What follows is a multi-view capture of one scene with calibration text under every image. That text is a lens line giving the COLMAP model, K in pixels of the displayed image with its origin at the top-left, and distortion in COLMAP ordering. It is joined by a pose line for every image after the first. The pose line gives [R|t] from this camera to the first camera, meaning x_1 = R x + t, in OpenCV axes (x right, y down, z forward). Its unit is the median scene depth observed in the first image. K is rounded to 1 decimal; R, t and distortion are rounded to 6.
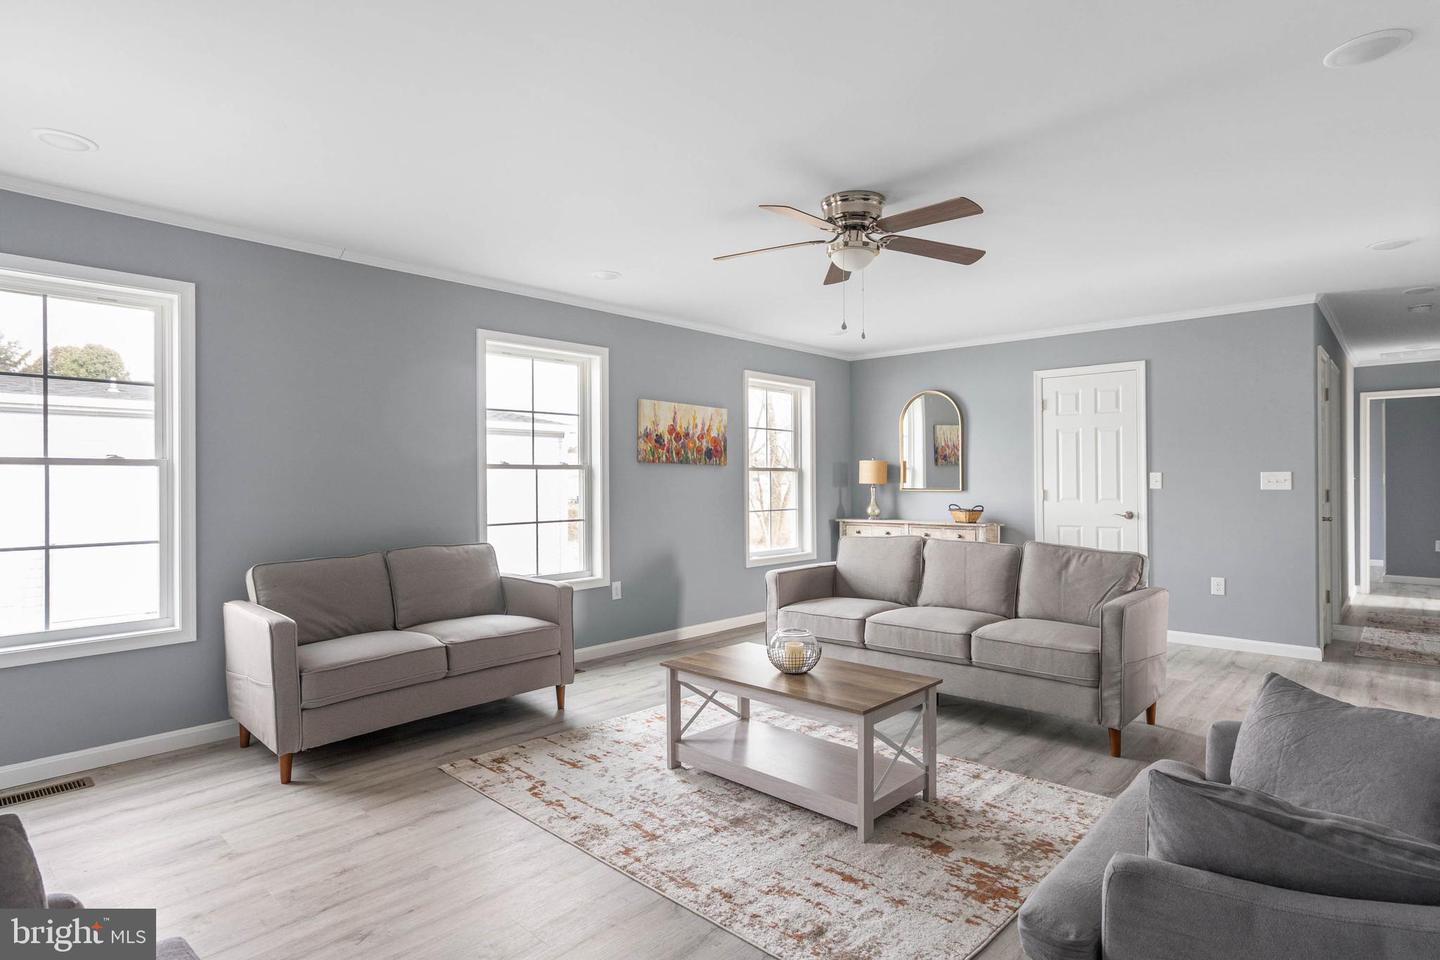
lens RADIAL K [[757.2, 0, 723.3], [0, 757.2, 483.0], [0, 0, 1]] dist [-0.004247, 0.000068]
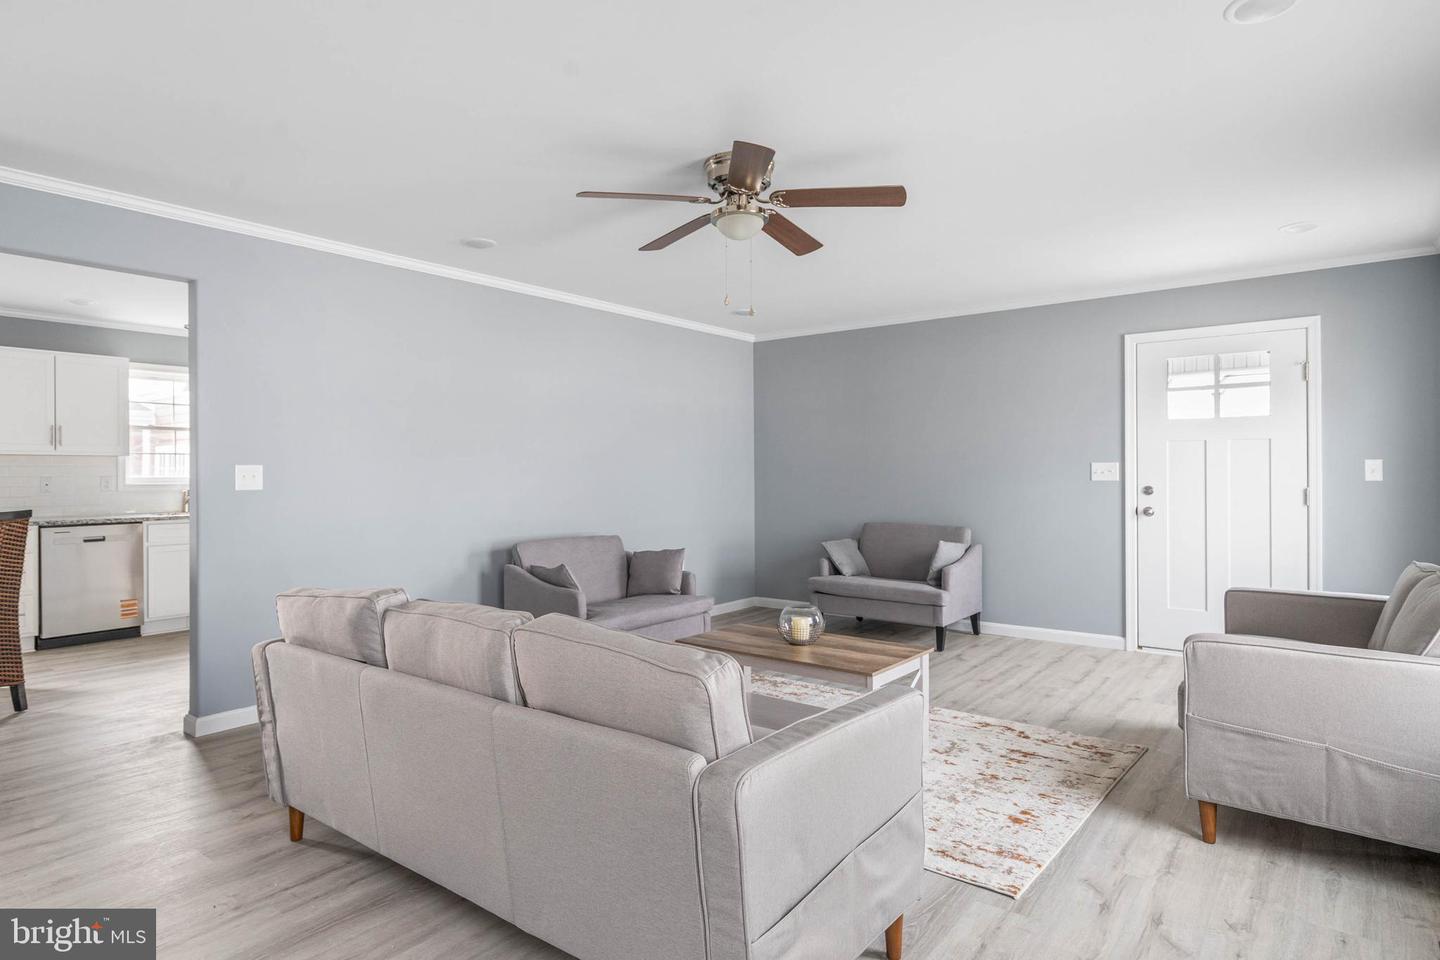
lens RADIAL K [[806.3, 0, 718.9], [0, 806.3, 472.8], [0, 0, 1]] dist [0.002862, 0.000572]
pose [[-0.996517, 0.009244, -0.082876, 0.171271], [0.008981, 0.999953, 0.003551, -0.003768], [0.082905, 0.002794, -0.996554, 1.200420]]
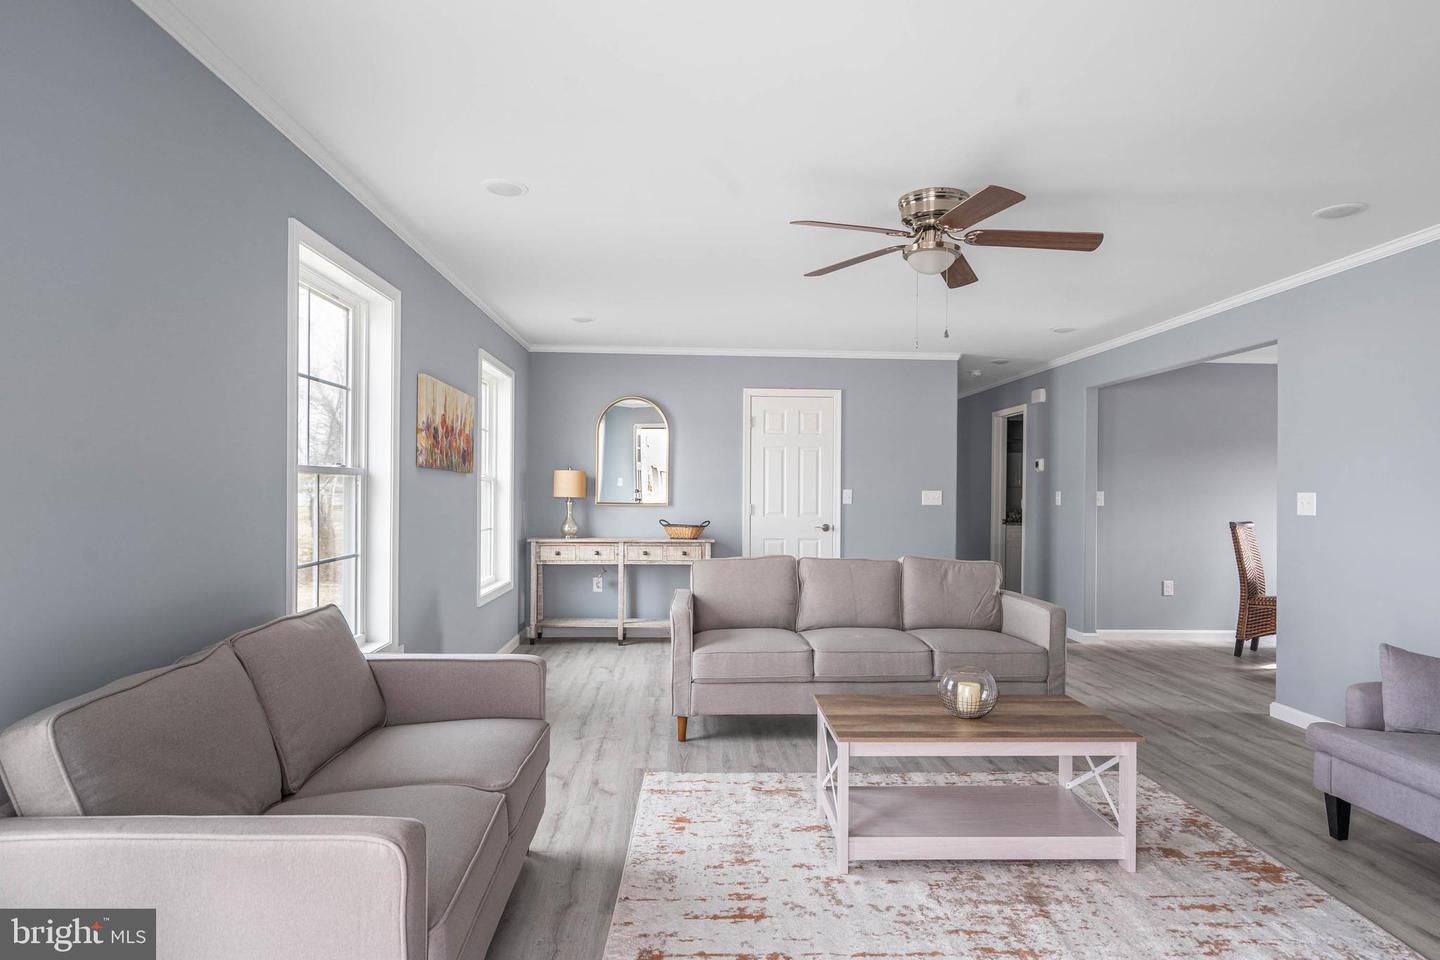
lens RADIAL K [[797.5, 0, 723.1], [0, 797.5, 491.9], [0, 0, 1]] dist [0.002040, 0.000483]
pose [[0.702450, 0.009142, 0.711675, -0.430568], [-0.009236, 0.999950, -0.003728, -0.004301], [-0.711673, -0.003955, 0.702499, 0.302326]]
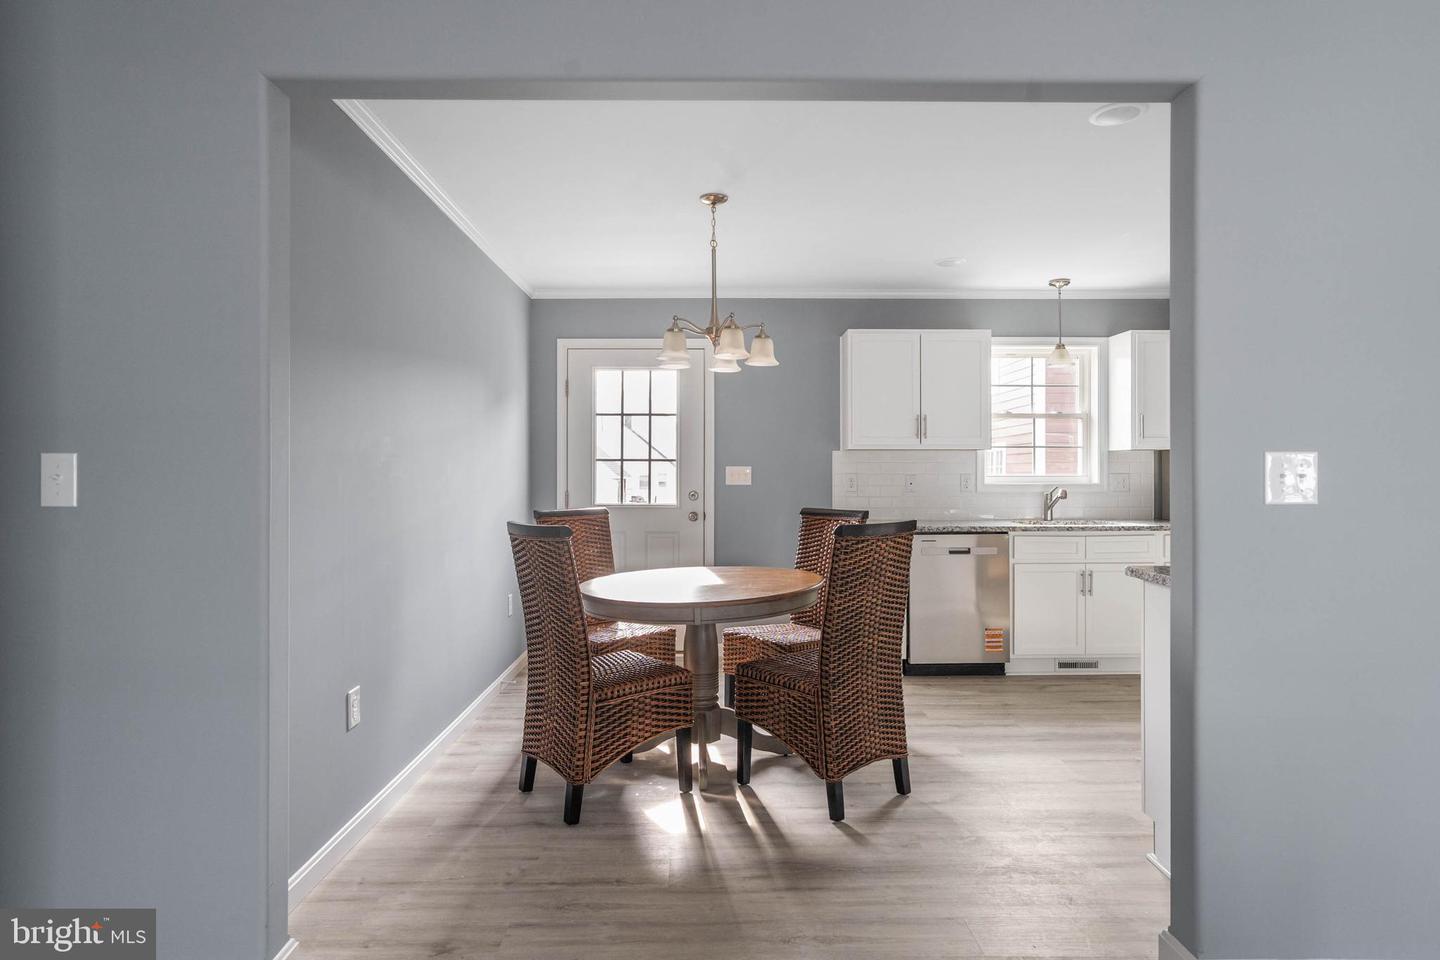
lens RADIAL K [[792.2, 0, 720.0], [0, 792.2, 480.0], [0, 0, 1]] dist [-0.067930, -0.000011]
pose [[-0.688196, 0.001204, 0.725524, 0.486796], [0.008170, 0.999948, 0.006090, -0.003910], [-0.725479, 0.010119, -0.688170, 0.817615]]
